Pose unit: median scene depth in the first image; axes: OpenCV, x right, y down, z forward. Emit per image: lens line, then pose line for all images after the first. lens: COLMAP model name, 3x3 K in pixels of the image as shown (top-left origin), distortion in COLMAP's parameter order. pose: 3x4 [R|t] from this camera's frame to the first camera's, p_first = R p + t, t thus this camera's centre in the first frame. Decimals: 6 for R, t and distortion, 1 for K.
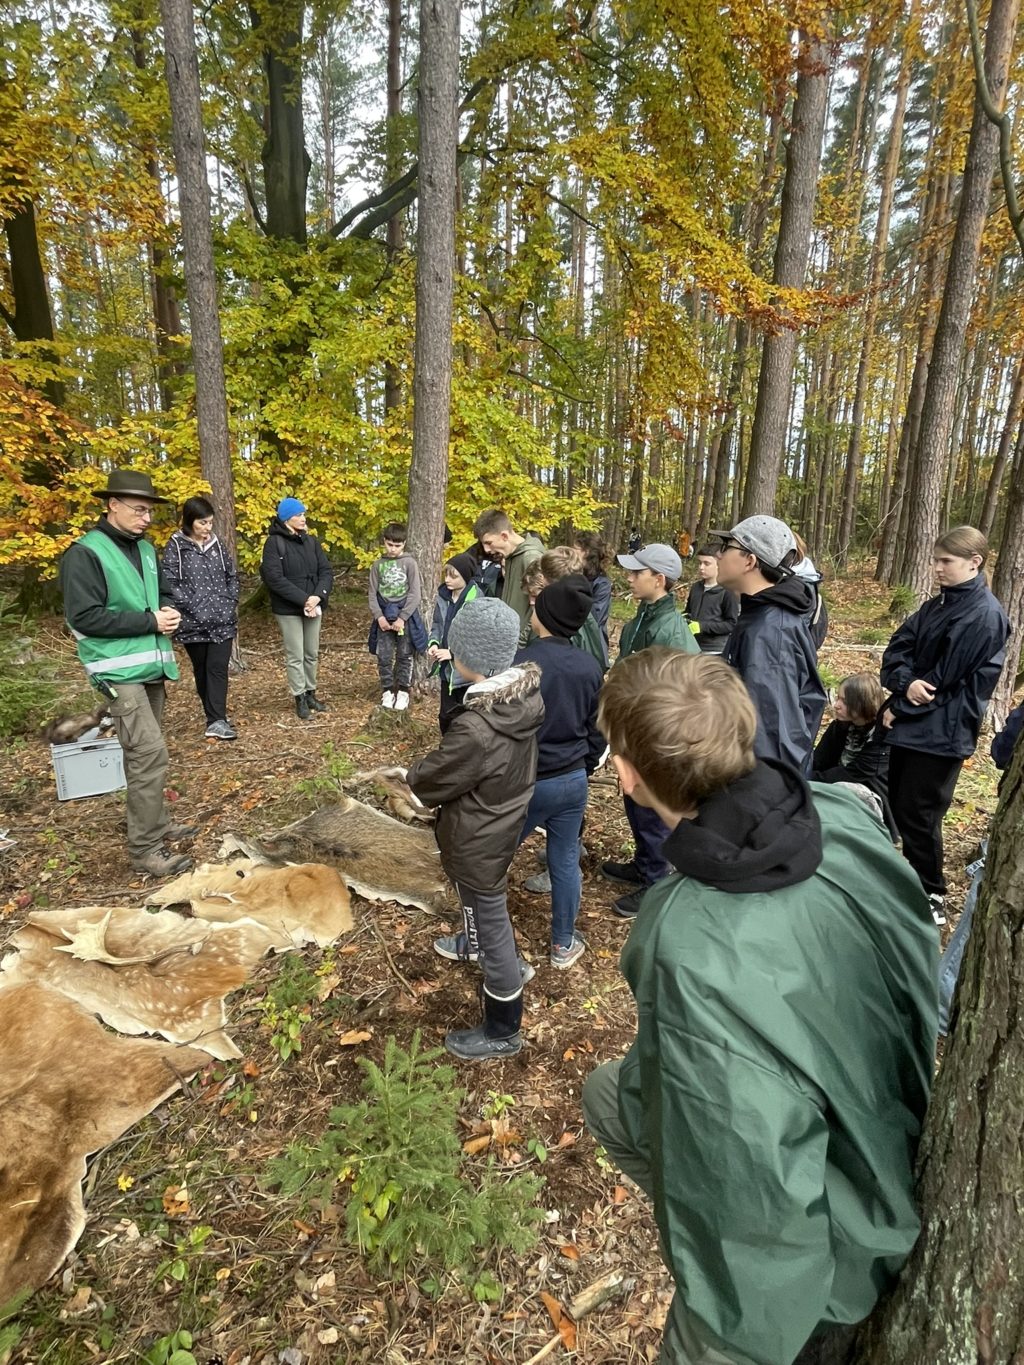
lens RADIAL K [[714.9, 0, 512.0], [0, 714.9, 682.5], [0, 0, 1]] dist [-0.002818, 0.000997]
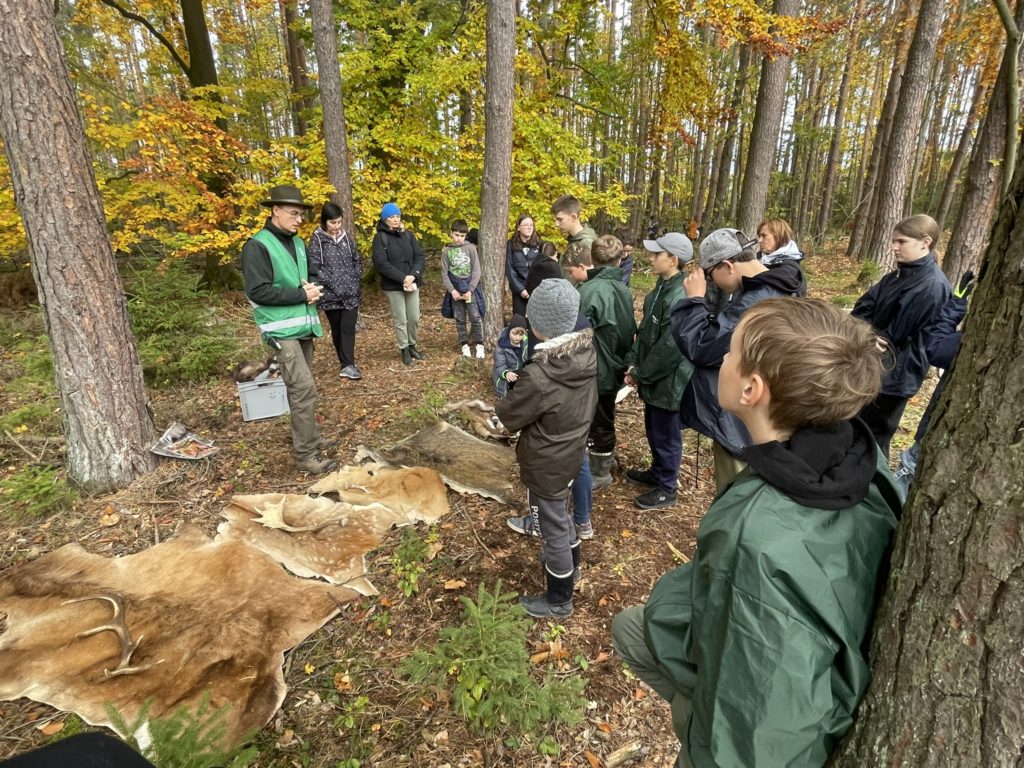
lens RADIAL K [[536.3, 0, 512.0], [0, 536.3, 384.0], [0, 0, 1]] dist [-0.002818, 0.000997]
pose [[0.996712, 0.005949, -0.080810, -0.010406], [0.001020, 0.996301, 0.085932, -0.001249], [0.081022, -0.085731, 0.993018, -0.021992]]
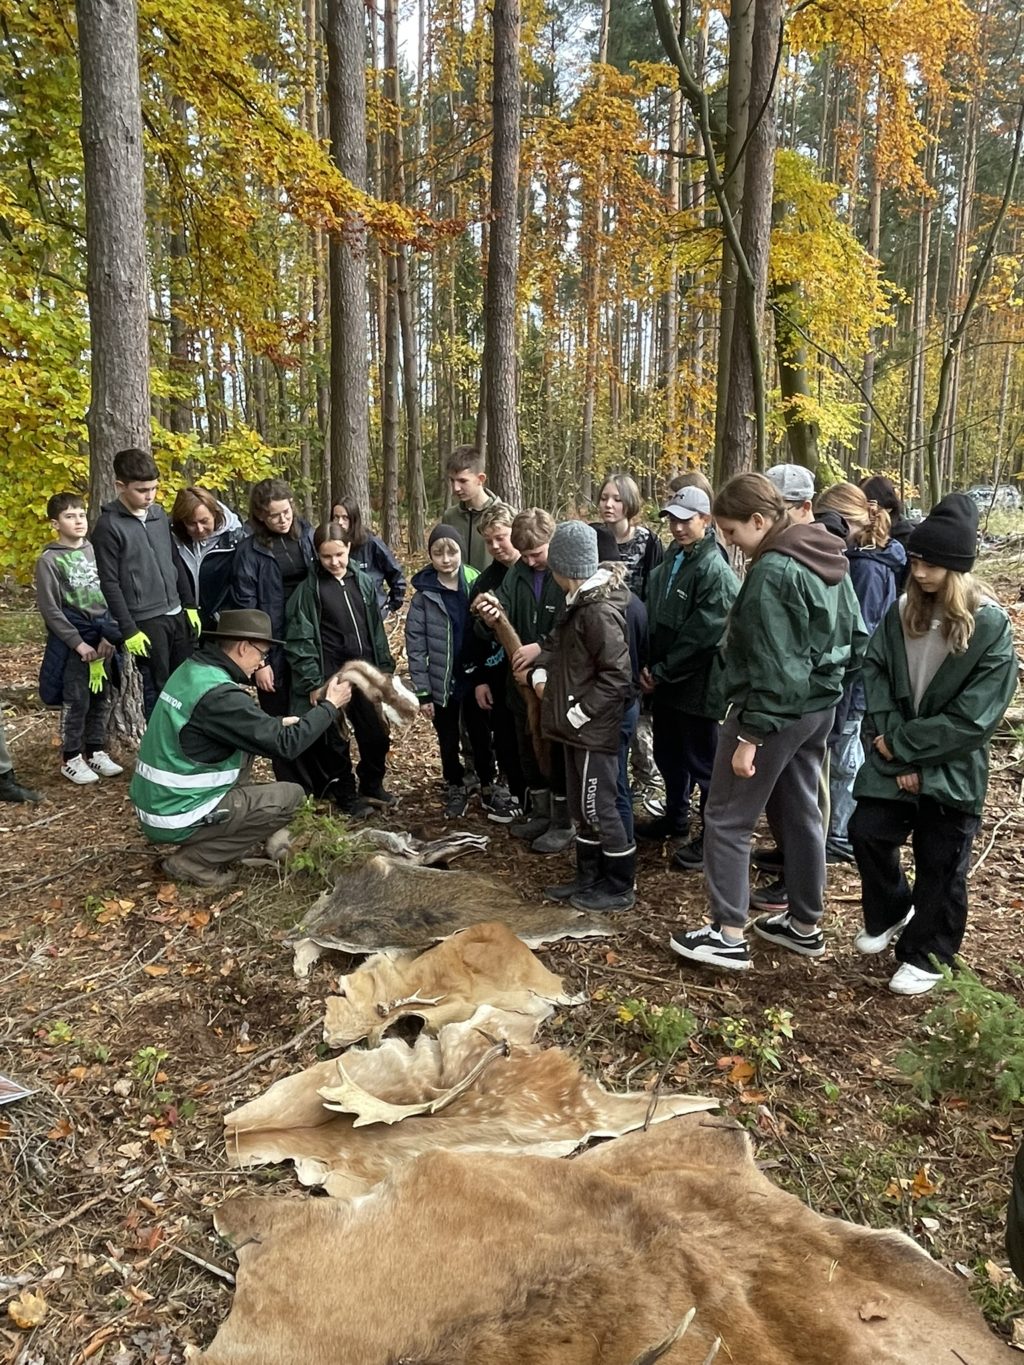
lens RADIAL K [[970.7, 0, 512.0], [0, 970.7, 682.5], [0, 0, 1]] dist [0.009782, 0.002210]
pose [[0.768668, -0.160411, 0.619208, -0.704150], [0.175571, 0.983775, 0.036906, -0.026280], [-0.615081, 0.080347, 0.784359, 0.121789]]
